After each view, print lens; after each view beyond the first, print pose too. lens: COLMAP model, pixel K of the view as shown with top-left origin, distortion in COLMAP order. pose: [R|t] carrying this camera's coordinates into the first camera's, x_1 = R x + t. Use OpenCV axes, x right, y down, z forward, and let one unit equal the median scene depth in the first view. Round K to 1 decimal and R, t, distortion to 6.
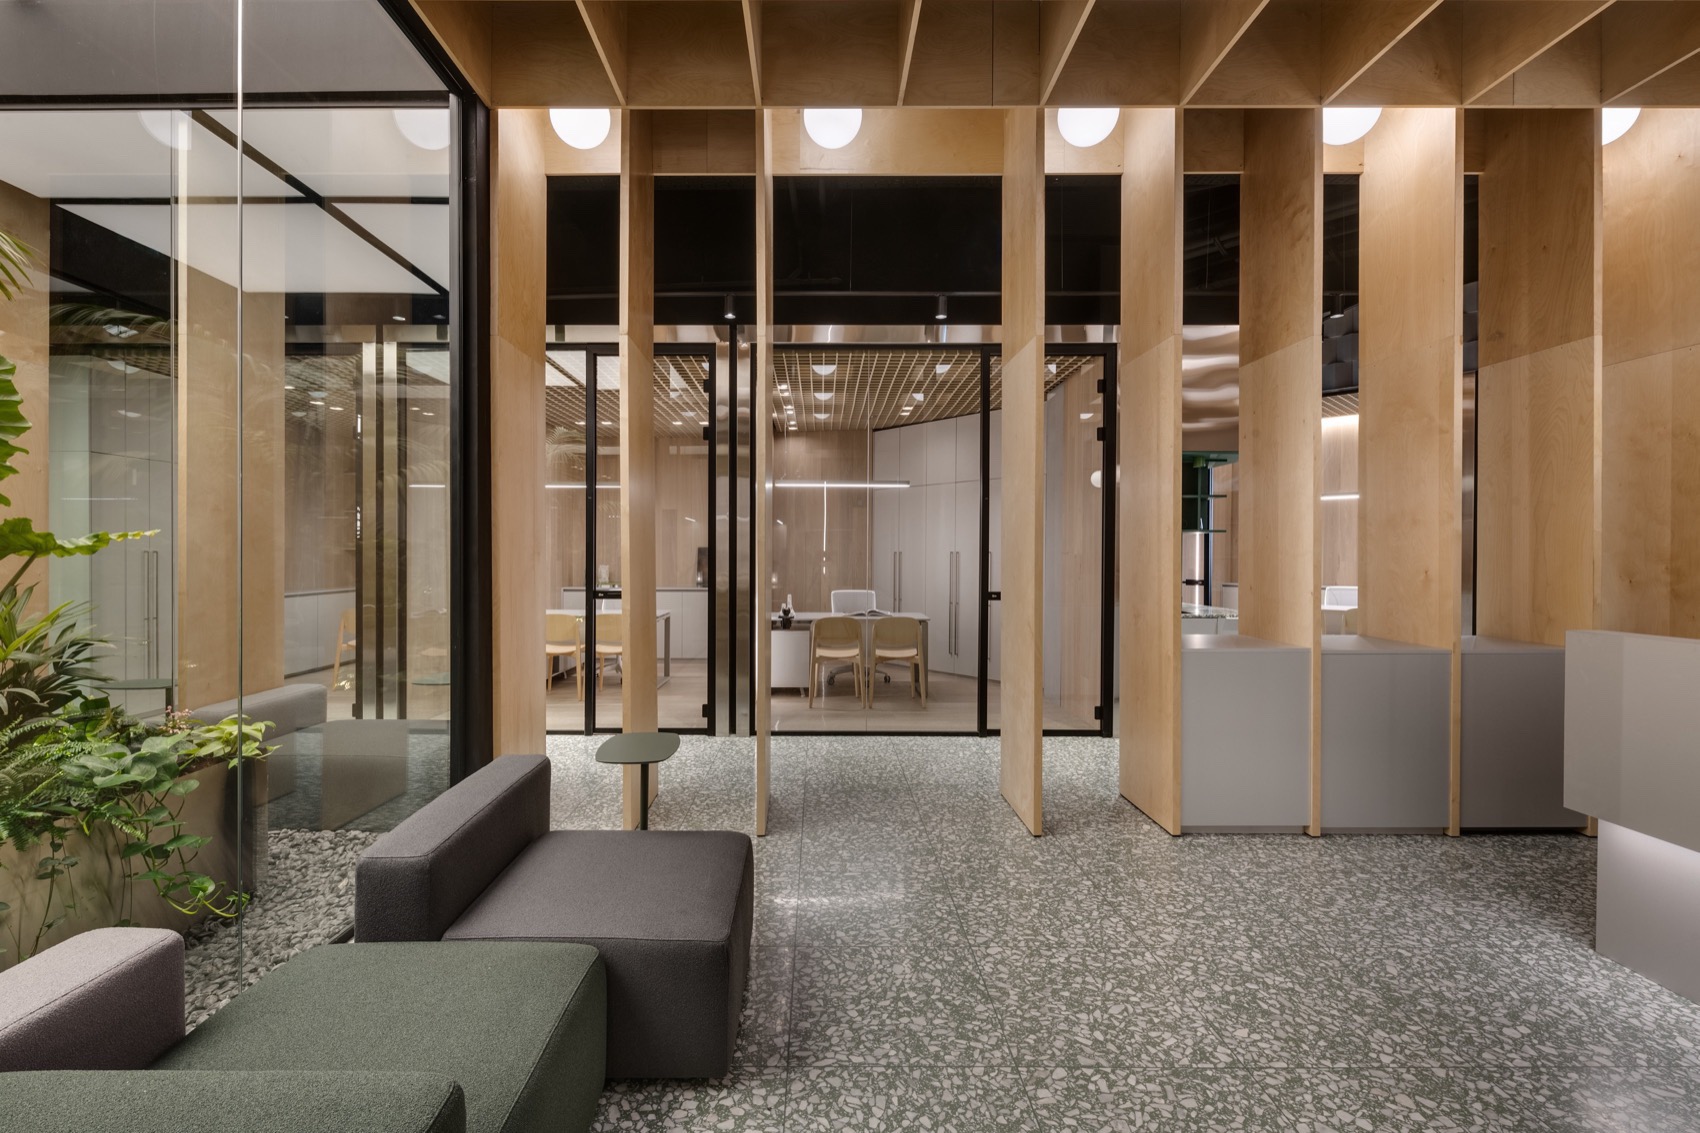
lens RADIAL K [[751.1, 0, 821.2], [0, 751.1, 561.6], [0, 0, 1]] dist [-0.000208, -0.001352]
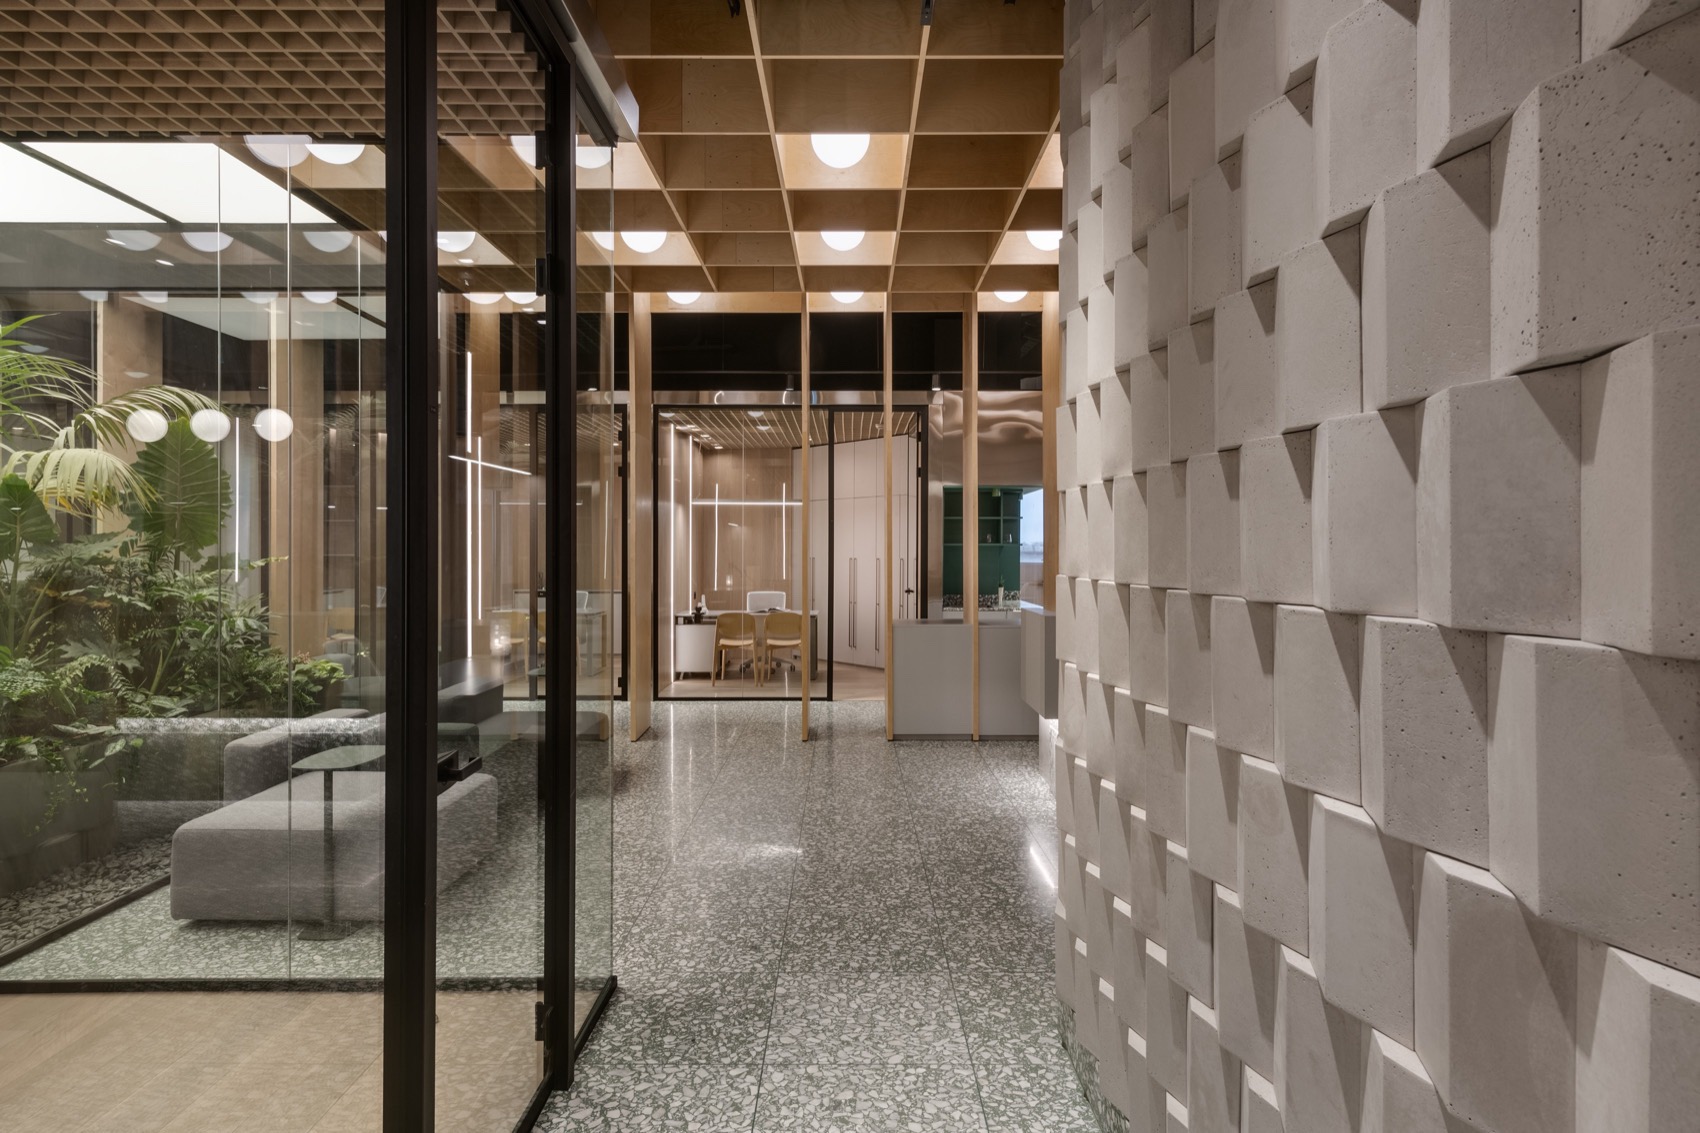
lens RADIAL K [[966.6, 0, 857.0], [0, 966.6, 543.8], [0, 0, 1]] dist [0.016736, -0.002931]
pose [[0.999962, -0.004487, 0.007498, 0.408630], [0.004595, 0.999884, -0.014548, -0.031443], [-0.007432, 0.014581, 0.999866, -1.154963]]
